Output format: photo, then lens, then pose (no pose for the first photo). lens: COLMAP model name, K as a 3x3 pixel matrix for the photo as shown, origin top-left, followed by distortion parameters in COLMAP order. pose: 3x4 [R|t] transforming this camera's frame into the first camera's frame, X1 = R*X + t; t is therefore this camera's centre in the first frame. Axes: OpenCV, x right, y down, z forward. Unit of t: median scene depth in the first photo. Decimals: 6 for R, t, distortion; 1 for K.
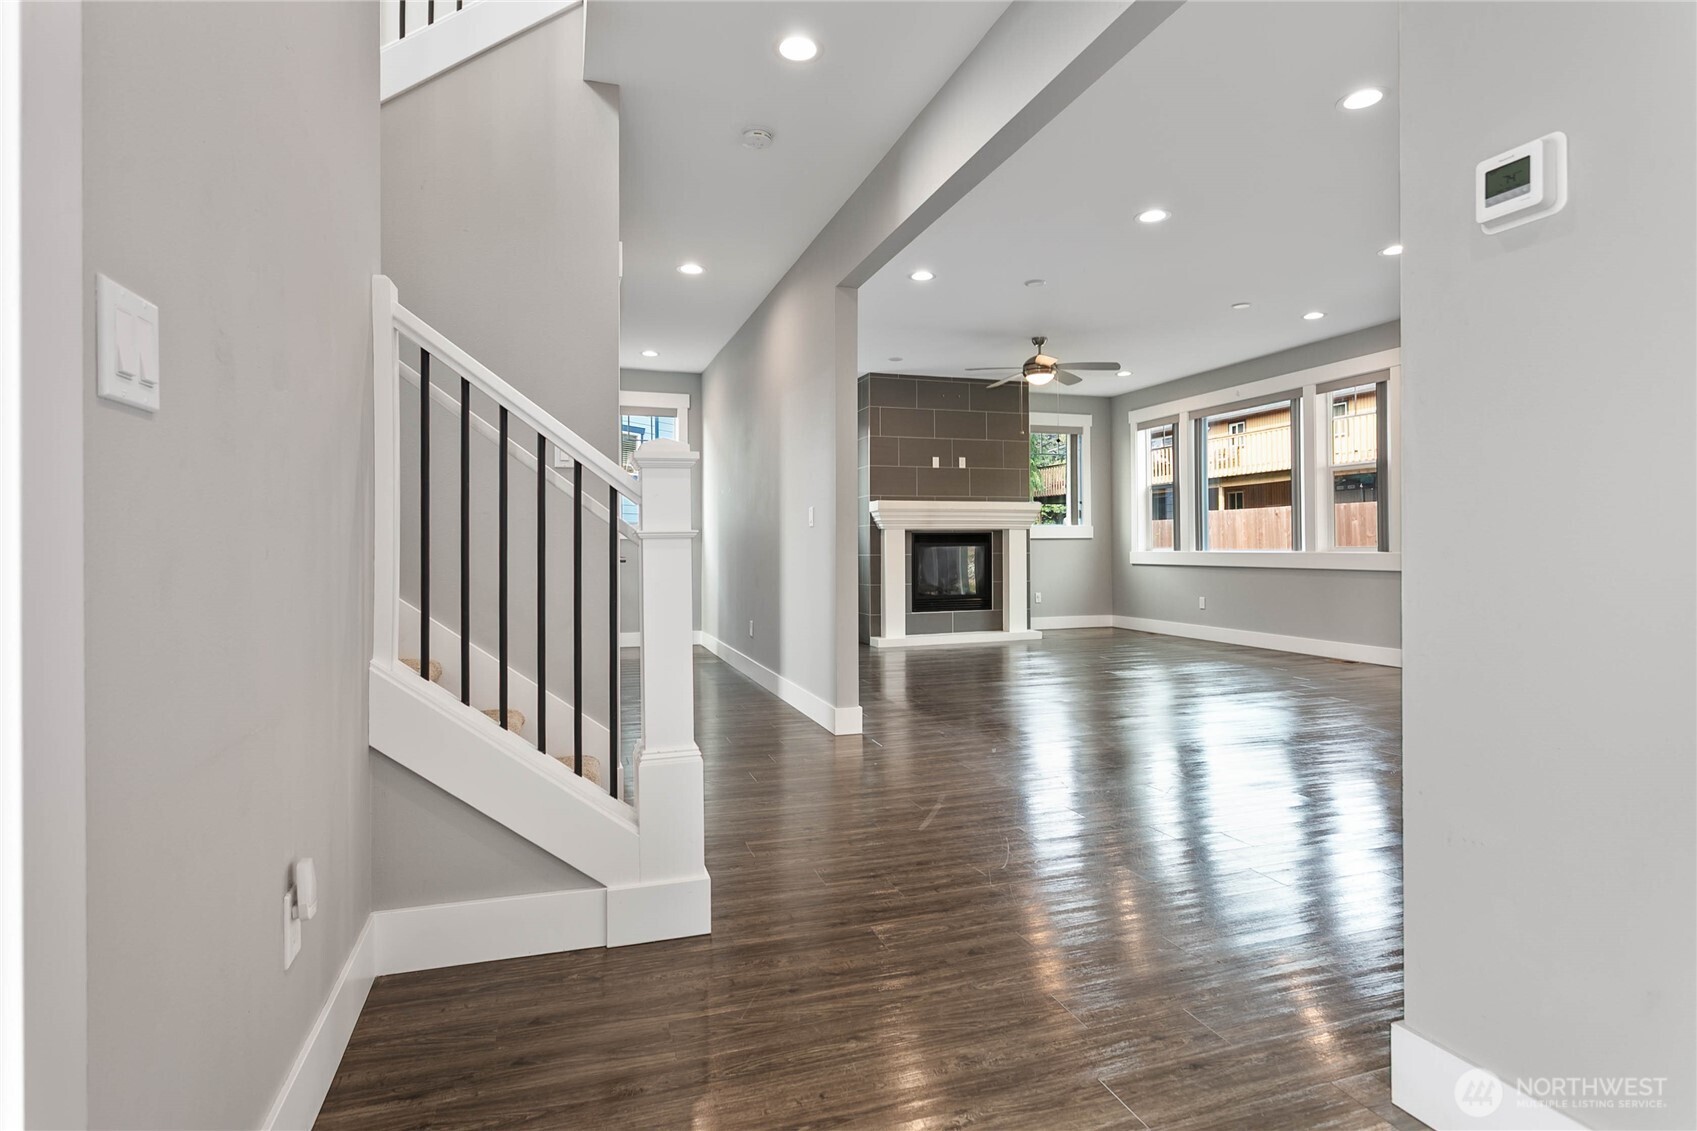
lens RADIAL K [[857.9, 0, 851.9], [0, 857.9, 541.9], [0, 0, 1]] dist [-0.003037, -0.000092]
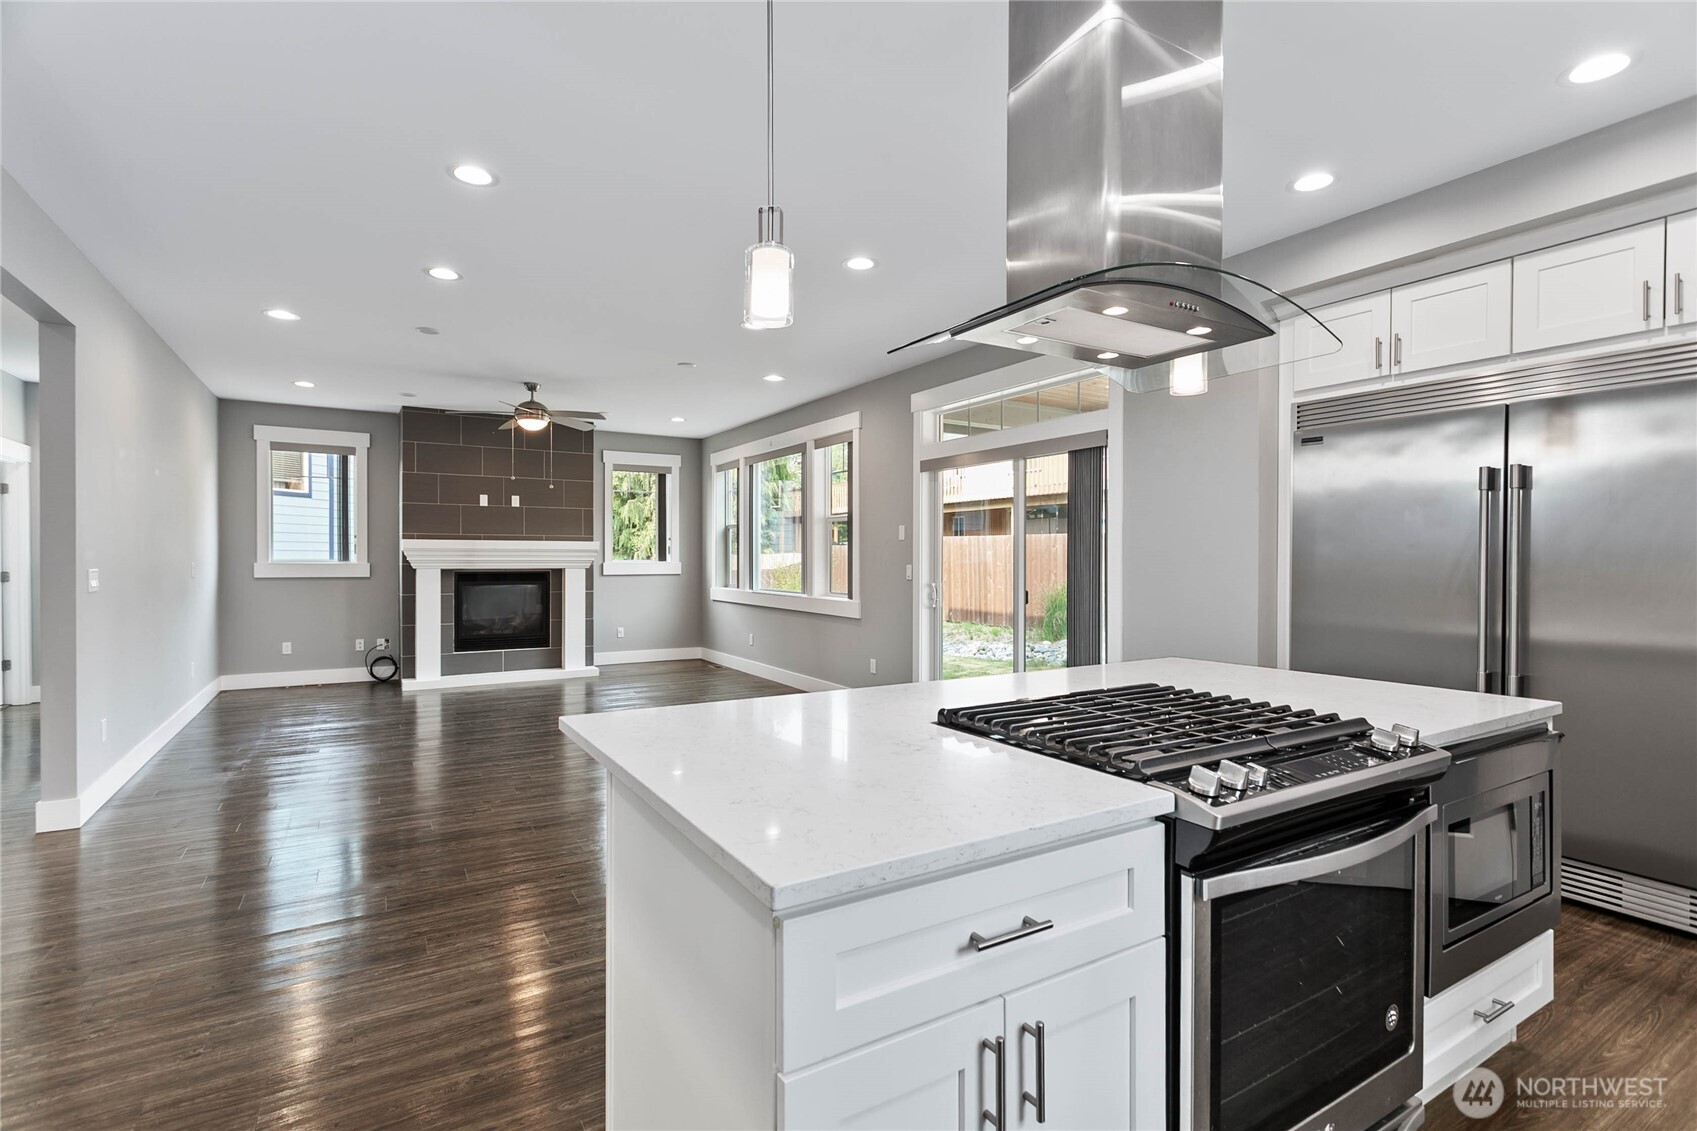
lens RADIAL K [[806.8, 0, 849.9], [0, 806.8, 564.6], [0, 0, 1]] dist [0.002904, 0.000259]
pose [[0.977427, 0.006800, 0.211162, 0.314260], [-0.010050, 0.999847, 0.014321, -0.036285], [-0.211032, -0.016120, 0.977346, 0.001249]]
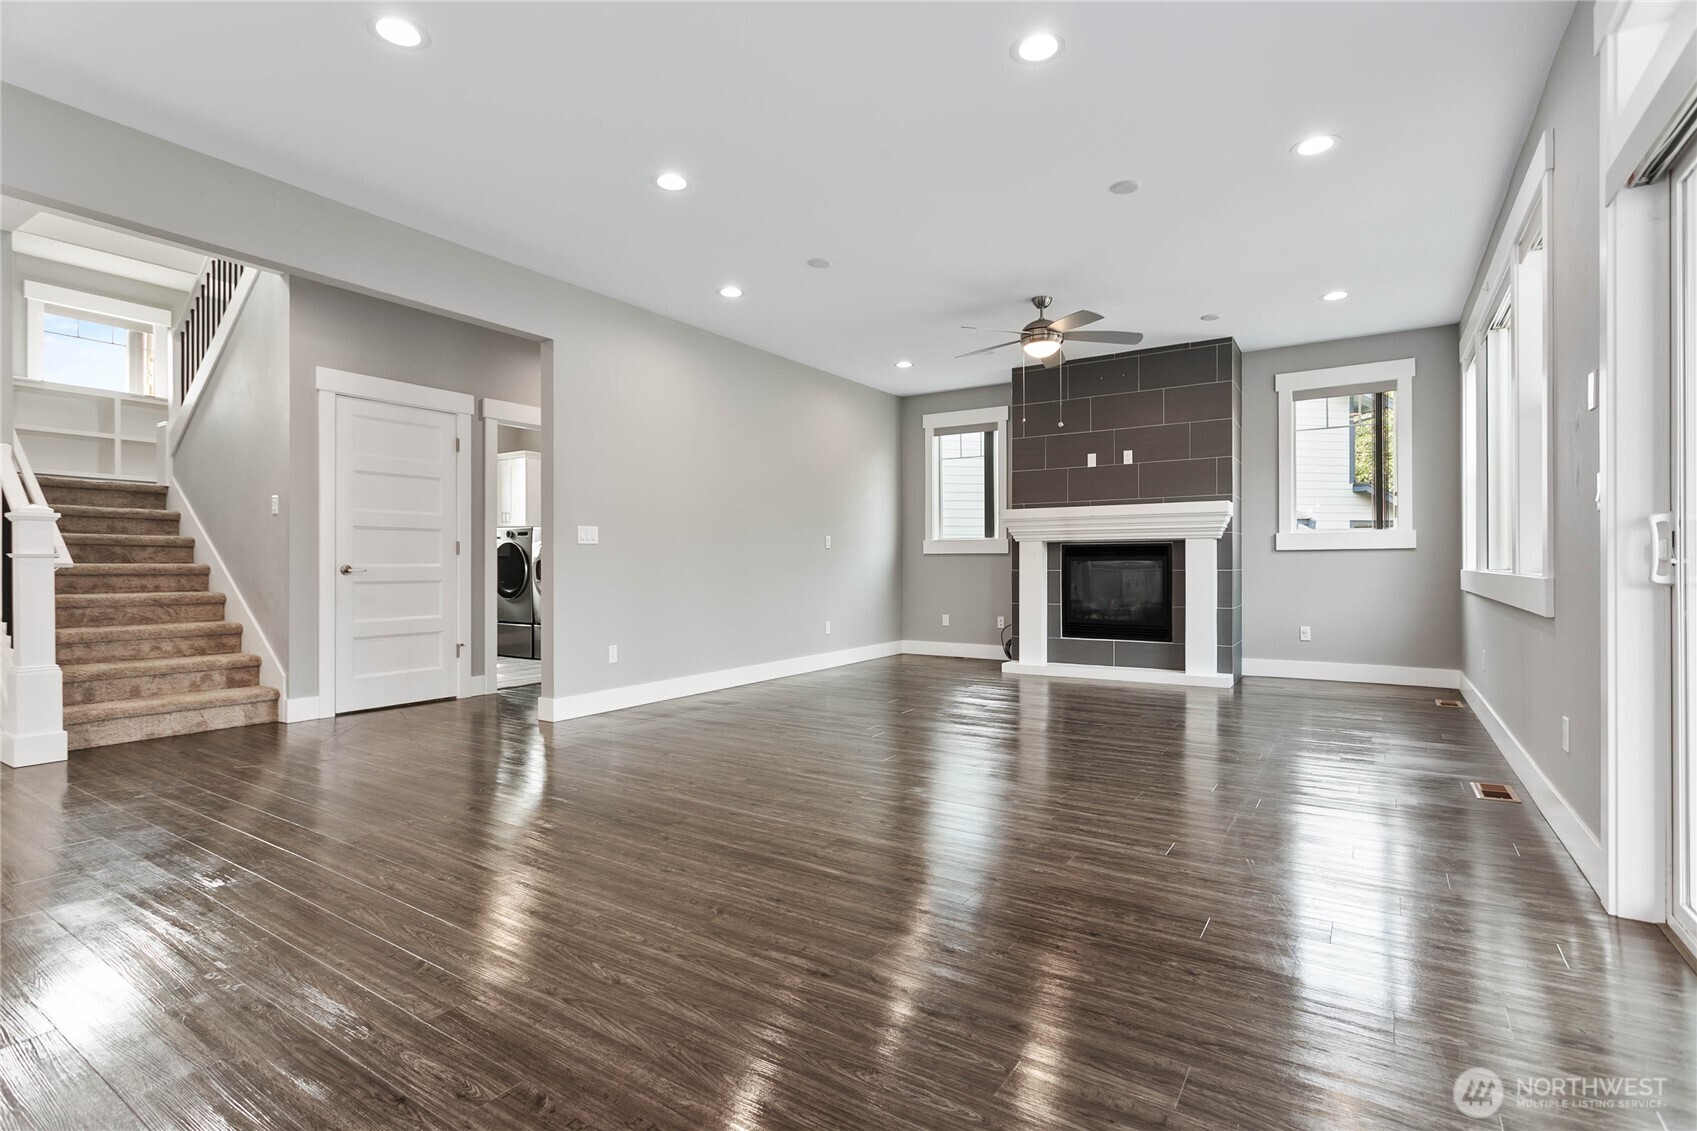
lens RADIAL K [[806.8, 0, 849.5], [0, 806.8, 567.7], [0, 0, 1]] dist [0.002904, 0.000259]
pose [[0.611442, 0.006711, -0.791261, 0.575330], [0.005819, 0.999899, 0.012977, 0.000101], [0.791268, -0.012539, 0.611341, 0.331653]]
